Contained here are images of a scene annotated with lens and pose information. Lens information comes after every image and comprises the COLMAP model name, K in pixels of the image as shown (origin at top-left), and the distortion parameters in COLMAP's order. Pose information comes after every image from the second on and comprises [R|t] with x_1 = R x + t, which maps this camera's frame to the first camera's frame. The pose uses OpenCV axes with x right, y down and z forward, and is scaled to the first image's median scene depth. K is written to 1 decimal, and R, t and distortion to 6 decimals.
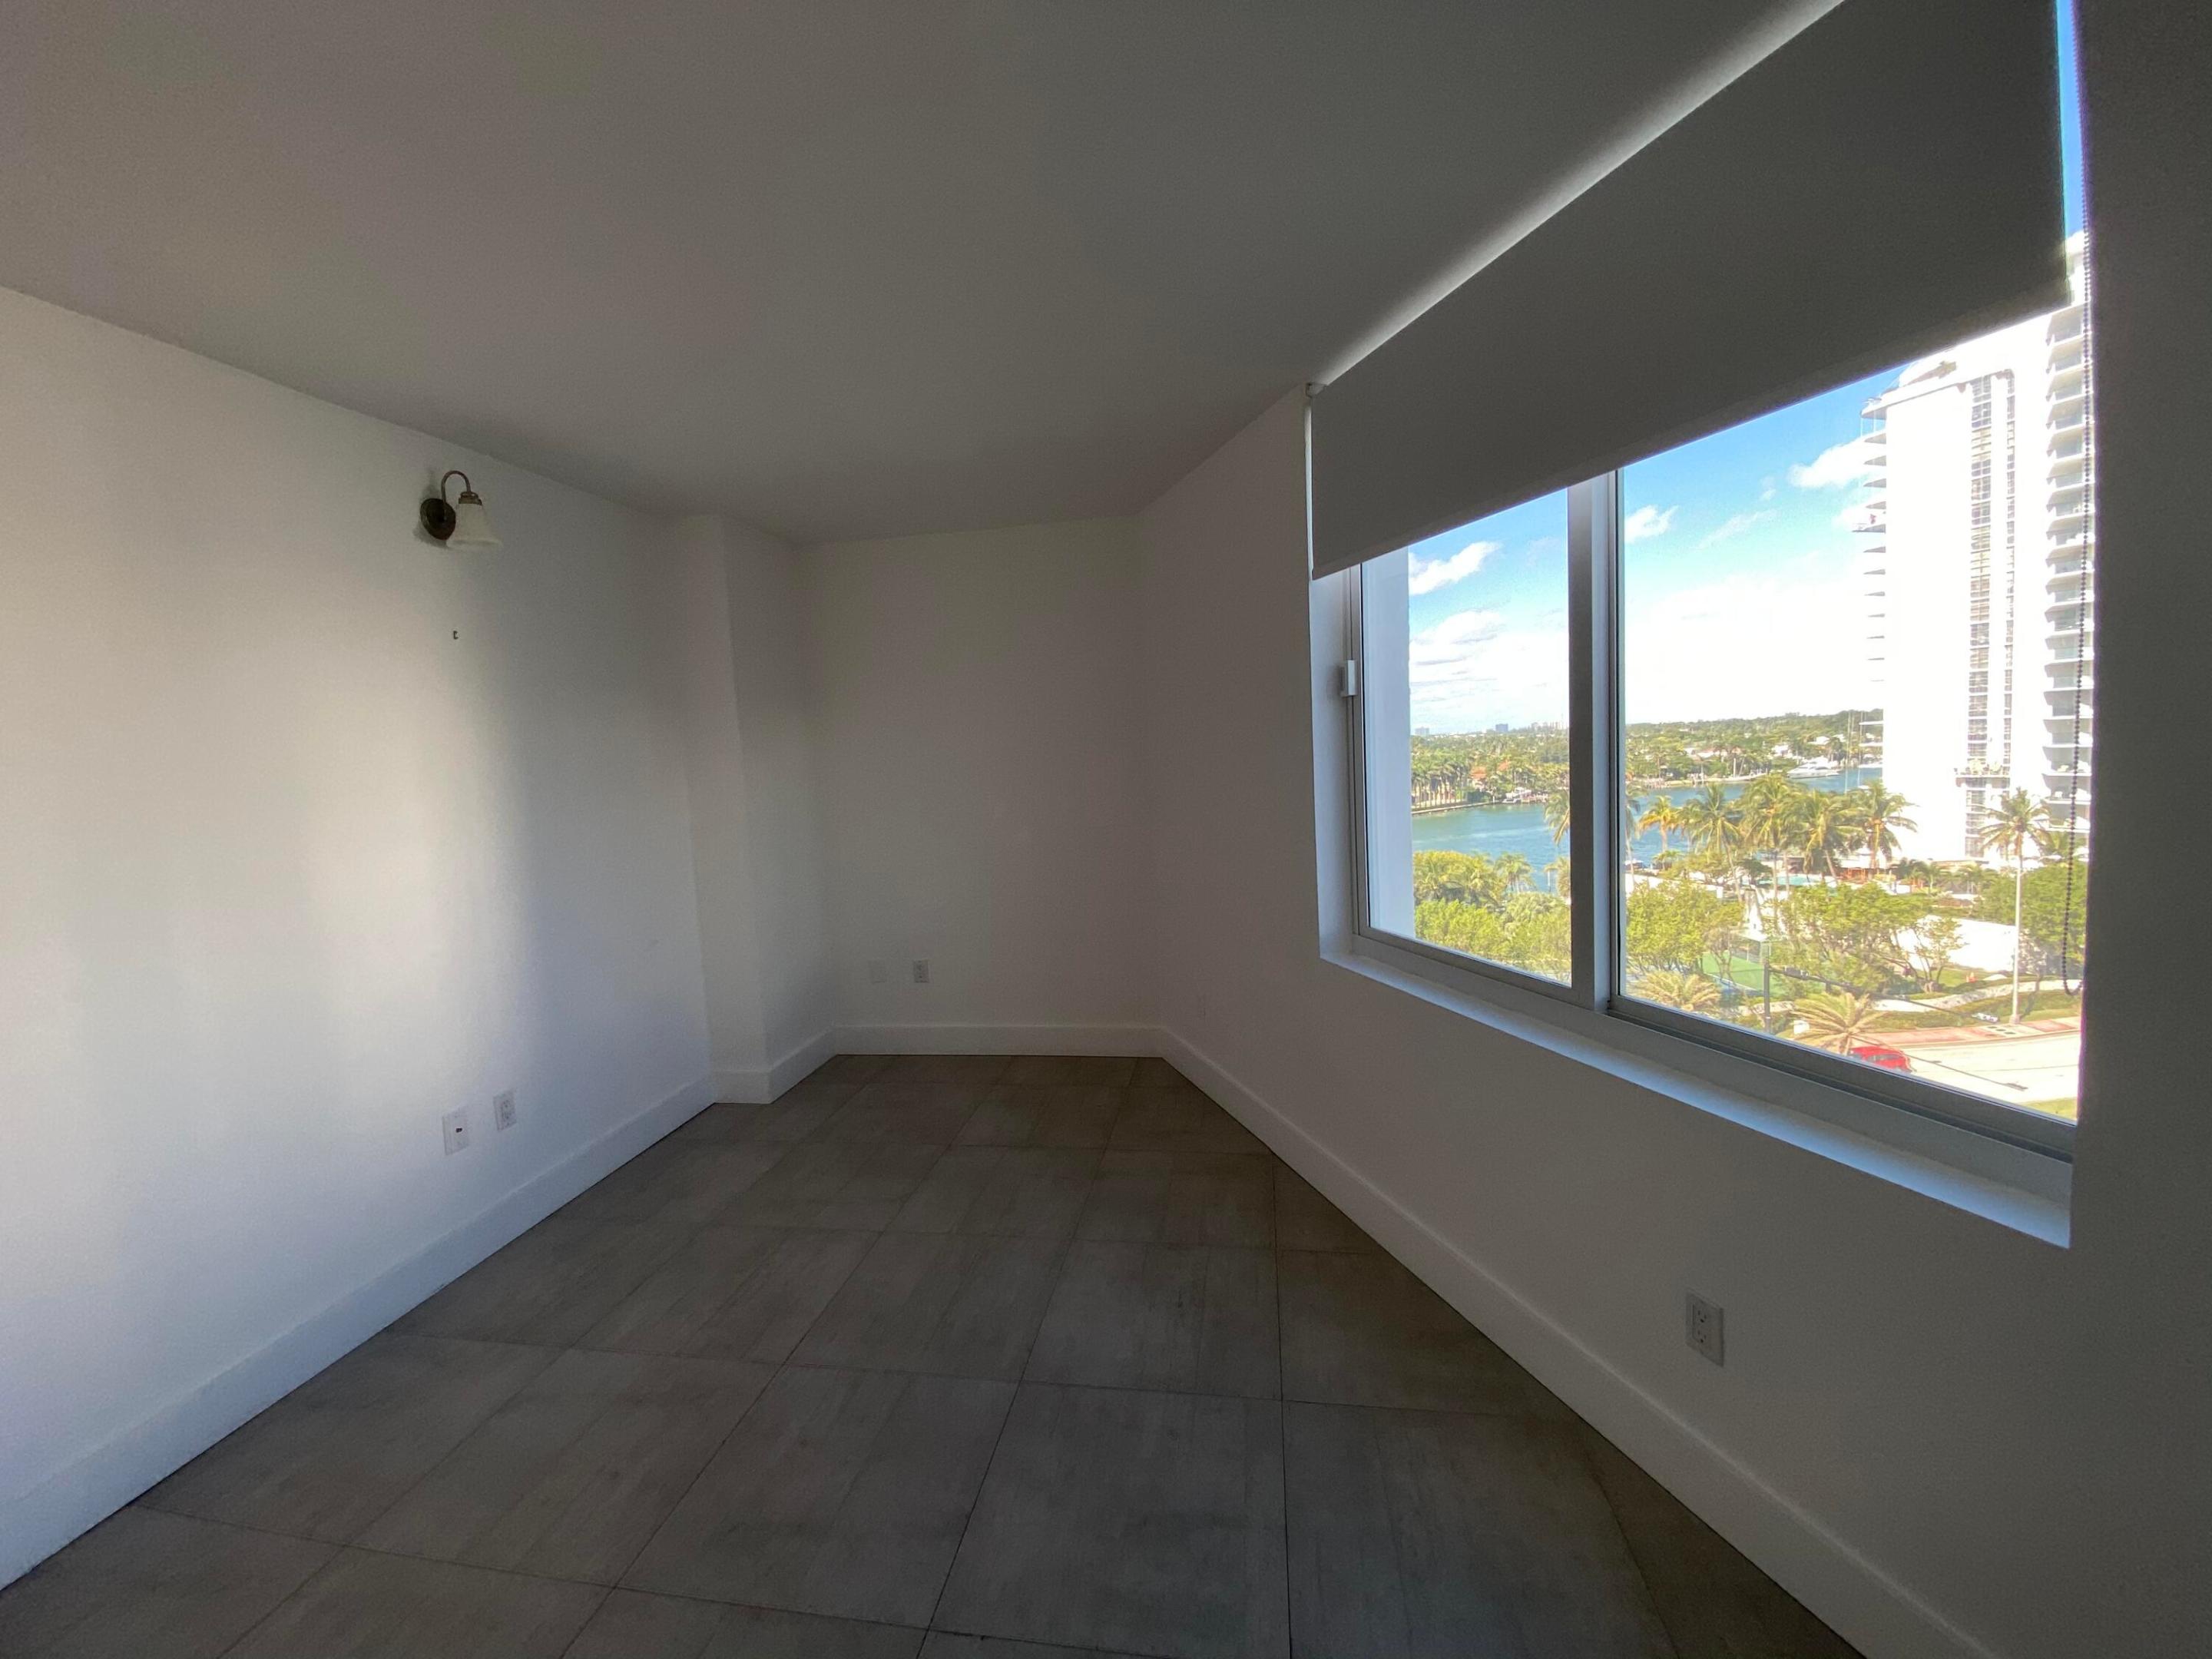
lens RADIAL K [[897.8, 0, 1099.1], [0, 897.8, 821.6], [0, 0, 1]] dist [0.026232, -0.024087]
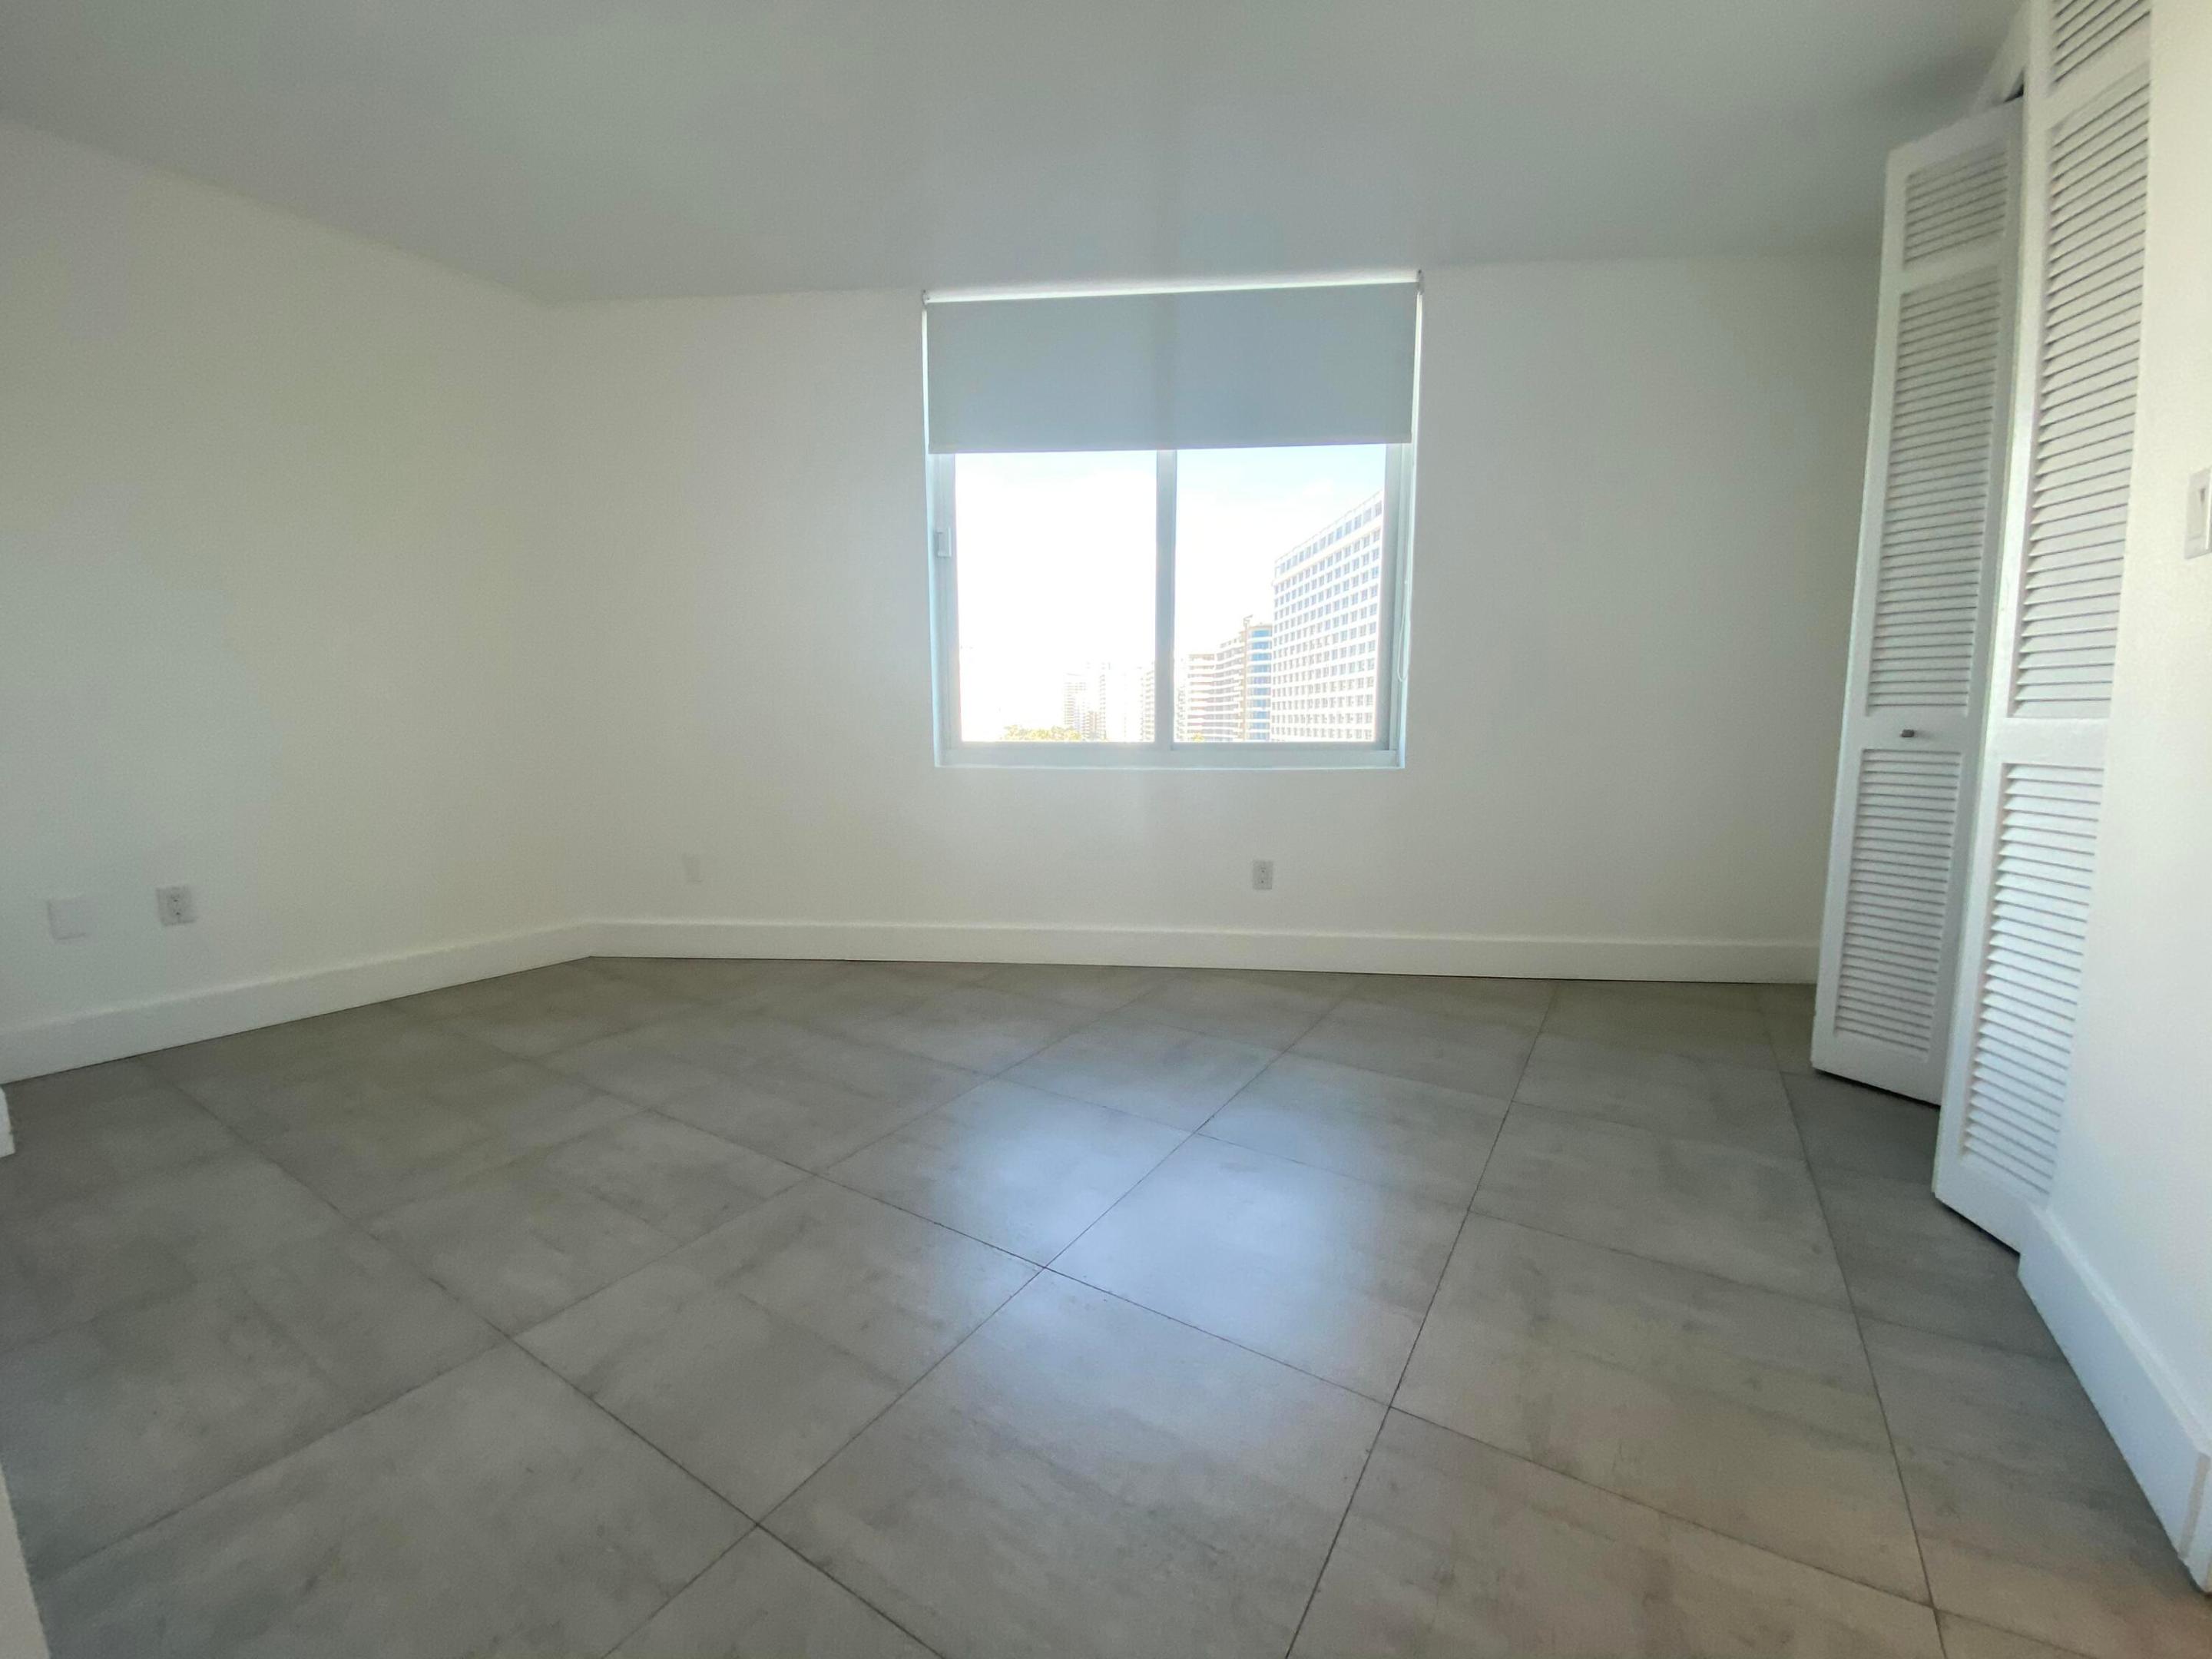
lens RADIAL K [[897.8, 0, 1099.1], [0, 897.8, 821.6], [0, 0, 1]] dist [0.026232, -0.024087]
pose [[0.368836, -0.052907, 0.927987, -0.876539], [0.055169, 0.997865, 0.034963, 0.209780], [-0.927856, 0.038300, 0.370967, 0.352835]]
